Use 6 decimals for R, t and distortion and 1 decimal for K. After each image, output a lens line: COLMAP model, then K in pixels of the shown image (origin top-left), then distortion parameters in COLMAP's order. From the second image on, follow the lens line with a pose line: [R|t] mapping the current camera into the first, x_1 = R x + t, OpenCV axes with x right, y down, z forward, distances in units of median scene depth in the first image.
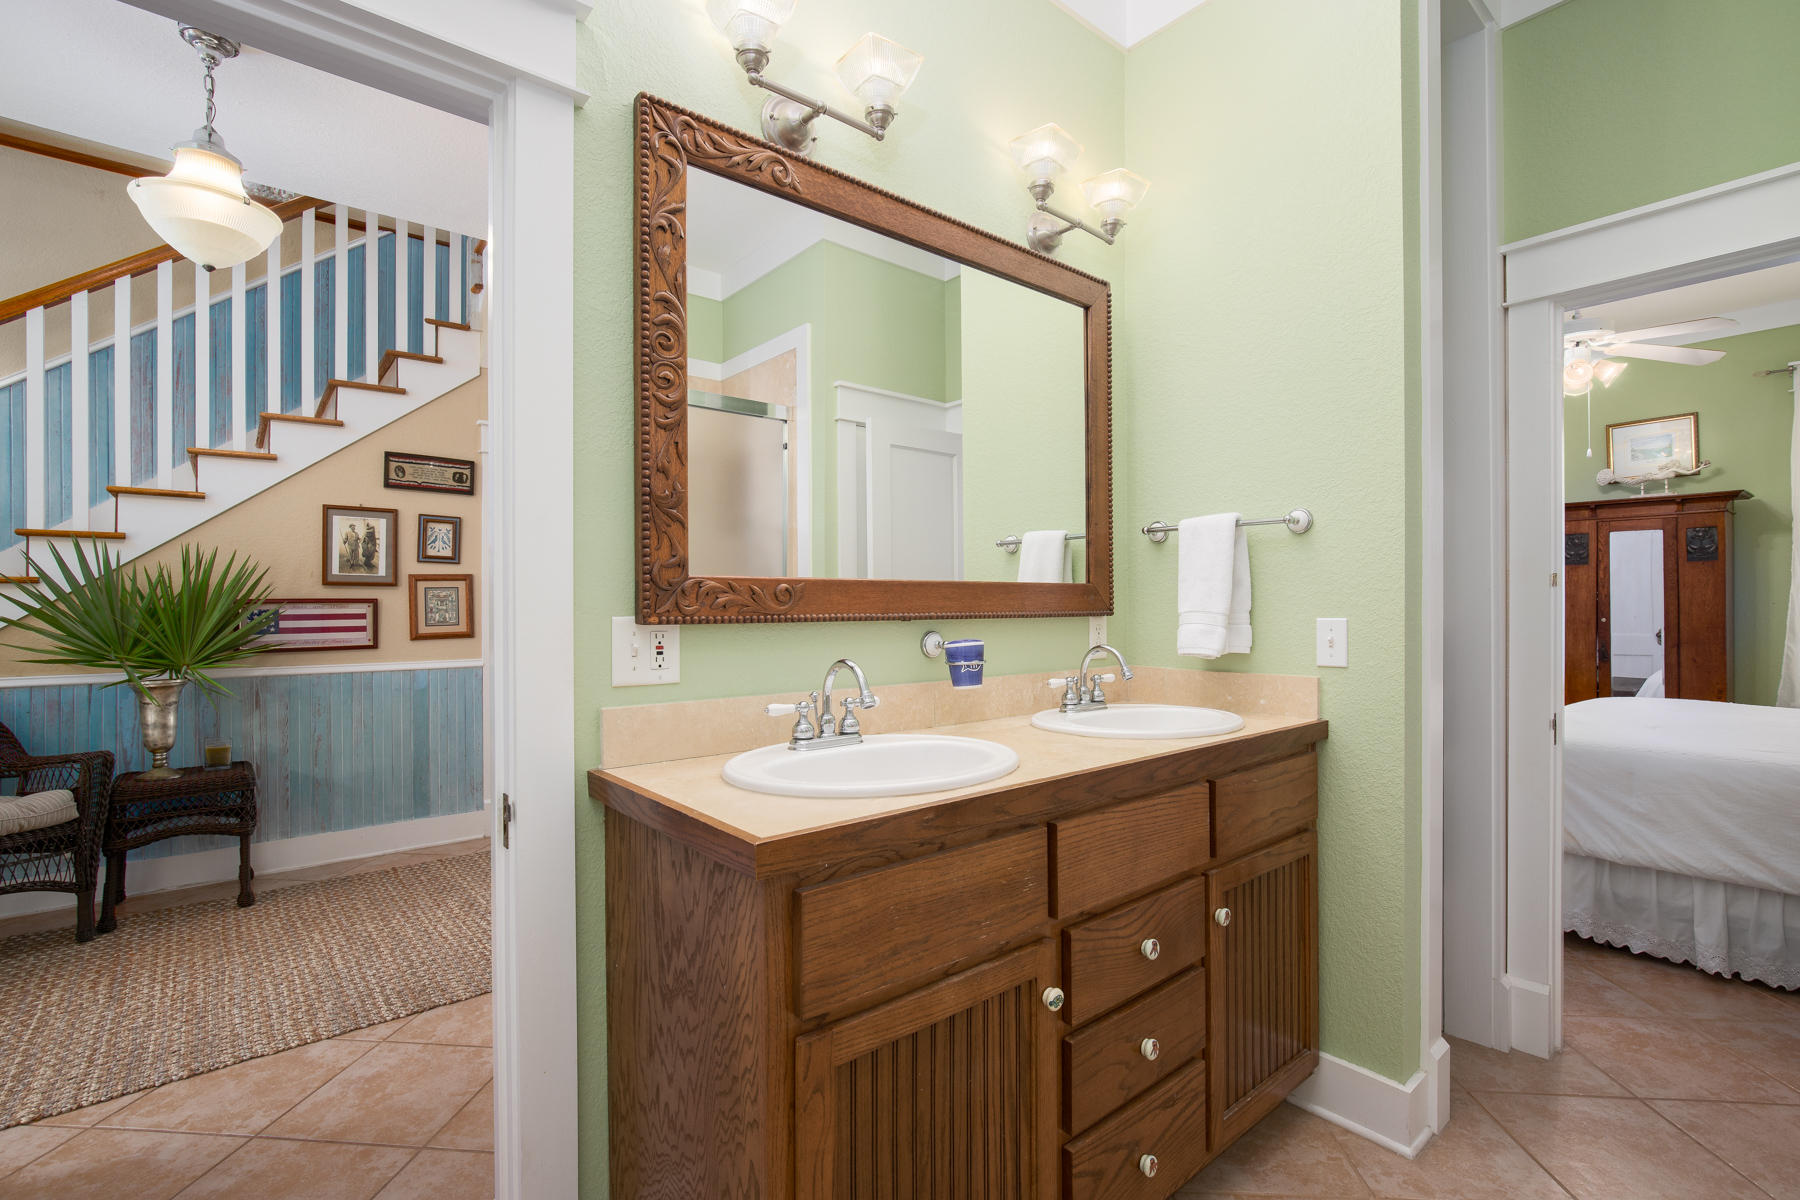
lens RADIAL K [[819.8, 0, 900.0], [0, 819.8, 600.0], [0, 0, 1]] dist [-0.002212, -0.000083]
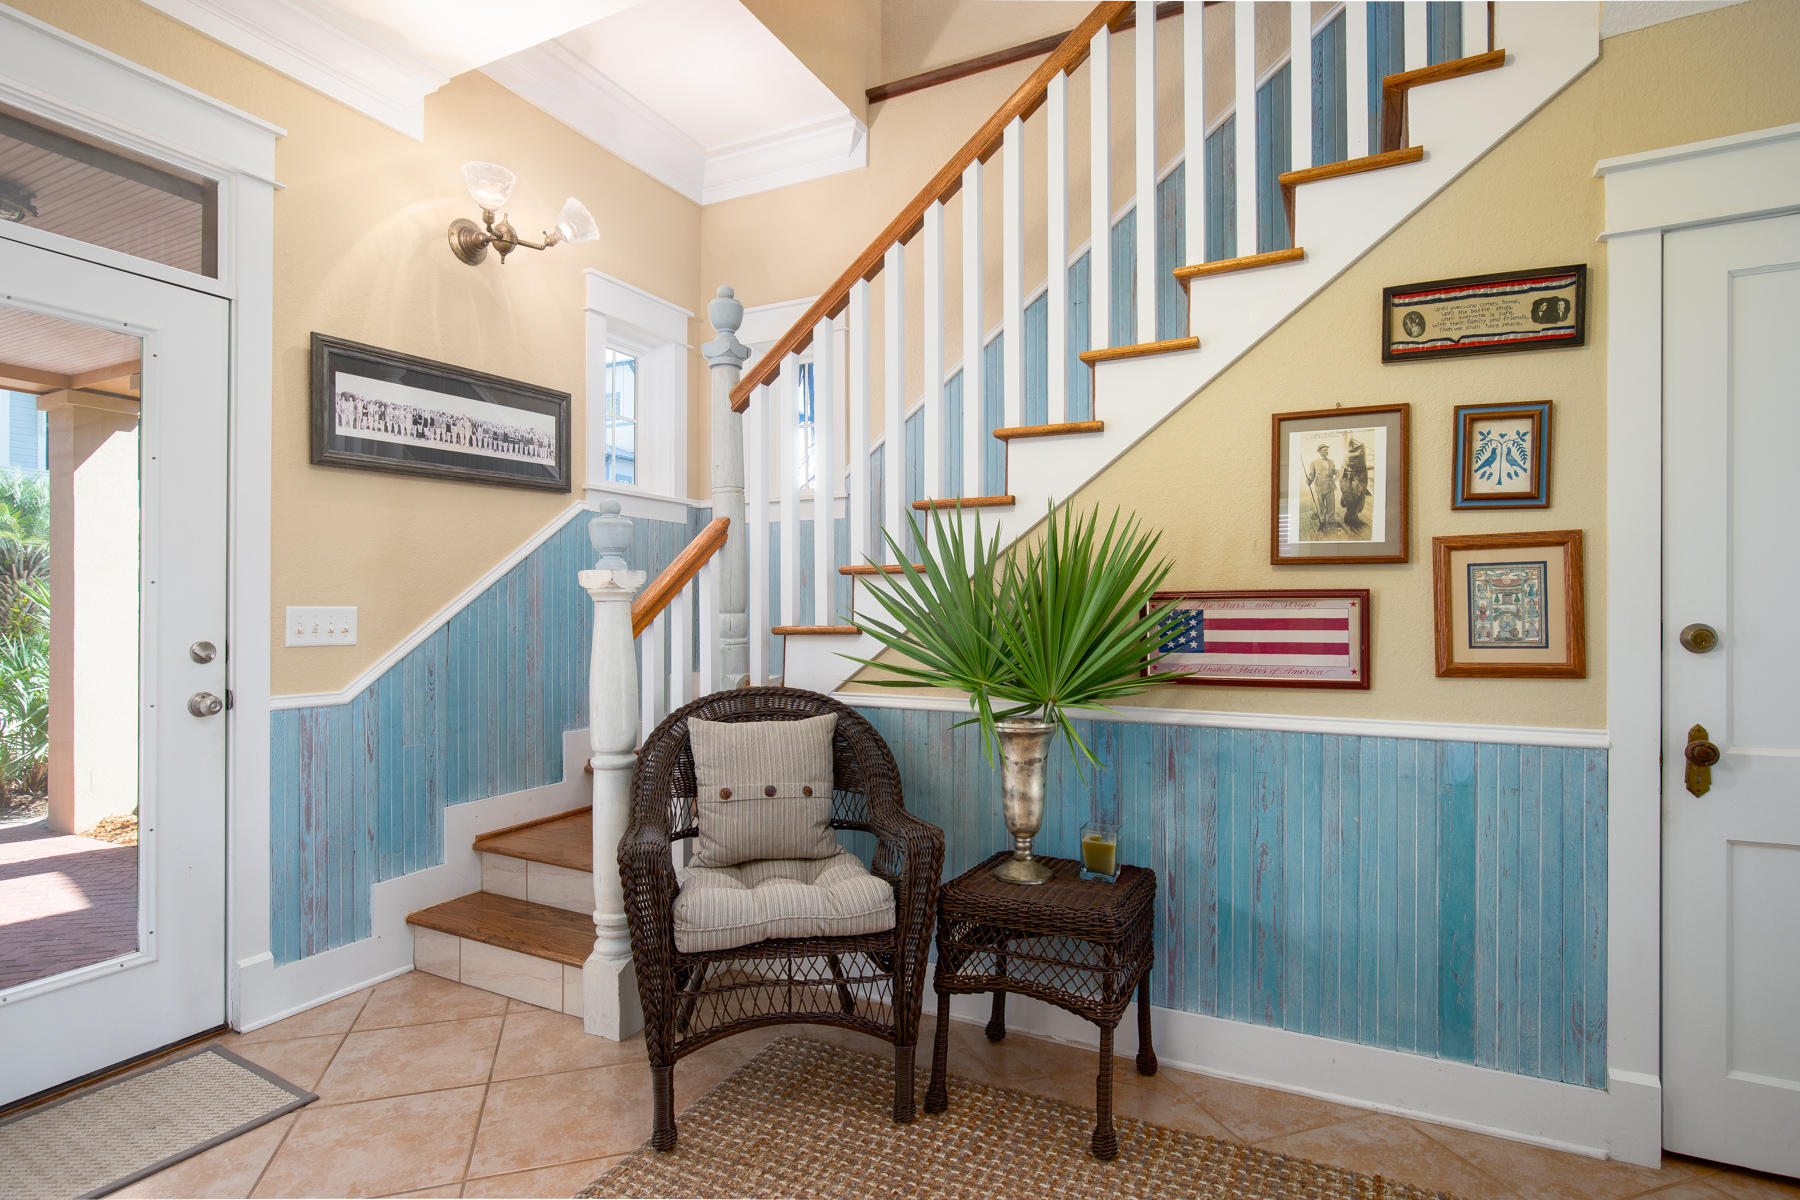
lens RADIAL K [[902.0, 0, 900.6], [0, 902.0, 610.0], [0, 0, 1]] dist [-0.011073, 0.000275]
pose [[0.405791, 0.006478, -0.913943, -0.255725], [0.003156, 0.999959, 0.008489, 0.005535], [0.913961, -0.006329, 0.405754, 0.520375]]
